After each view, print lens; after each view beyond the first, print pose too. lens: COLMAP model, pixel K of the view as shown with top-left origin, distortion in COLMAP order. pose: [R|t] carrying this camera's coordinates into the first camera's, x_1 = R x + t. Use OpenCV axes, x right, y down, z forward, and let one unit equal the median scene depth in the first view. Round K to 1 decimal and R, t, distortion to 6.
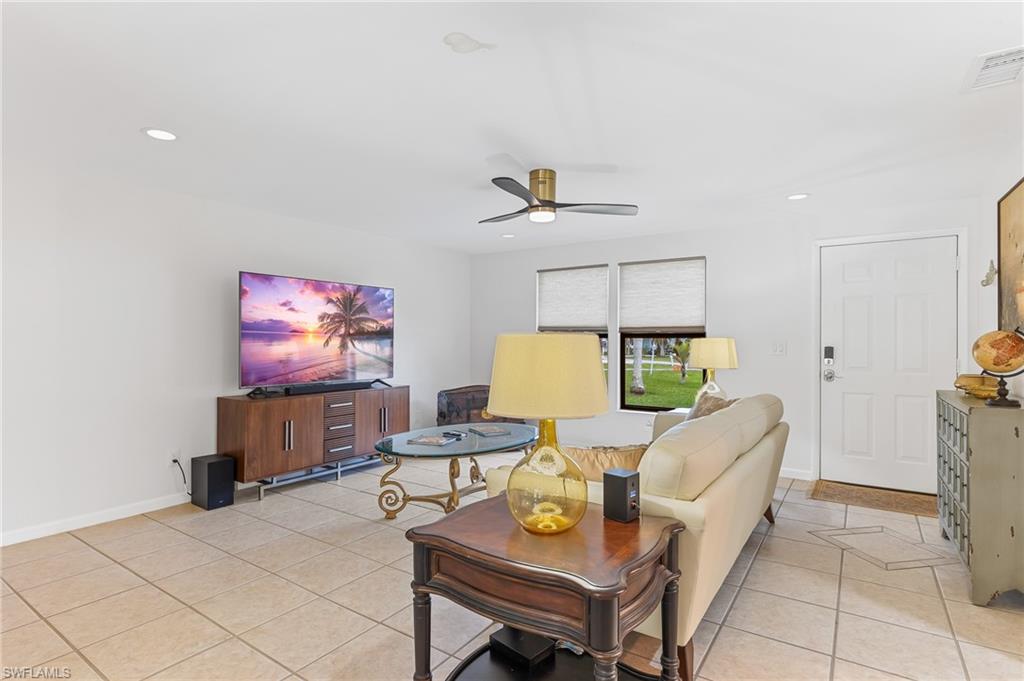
lens RADIAL K [[513.0, 0, 512.0], [0, 513.0, 340.5], [0, 0, 1]] dist [-0.000014, 0.000020]
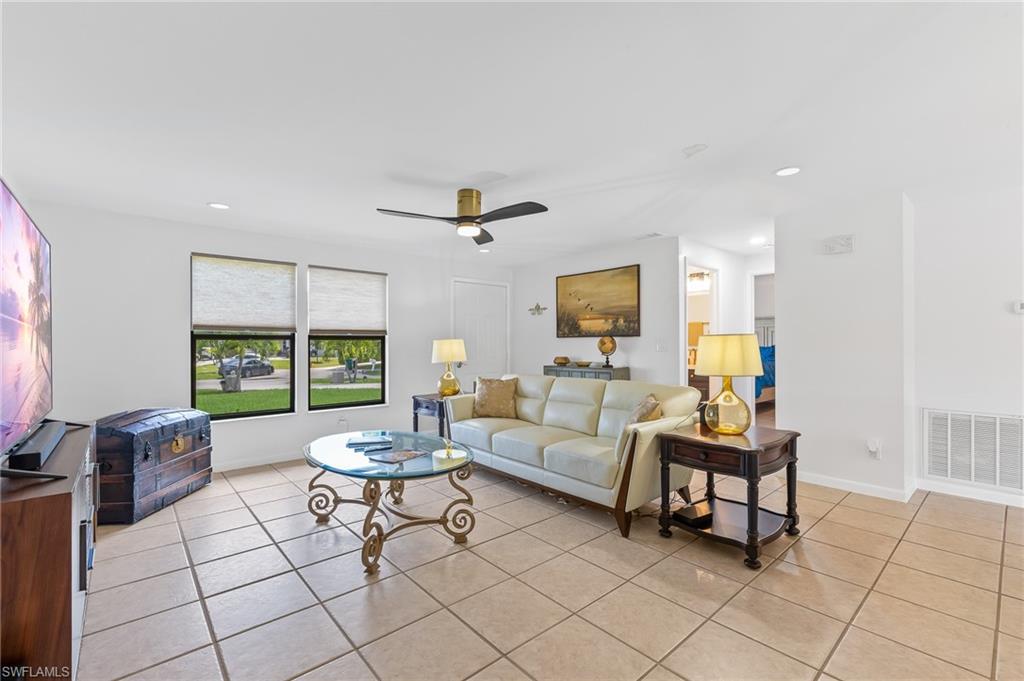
lens RADIAL K [[439.5, 0, 512.0], [0, 439.5, 340.5], [0, 0, 1]] dist [0.010311, -0.000015]
pose [[0.250949, 0.004011, 0.967992, -0.540918], [0.005773, 0.999967, -0.005640, 0.004082], [-0.967983, 0.007004, 0.250917, 0.415329]]
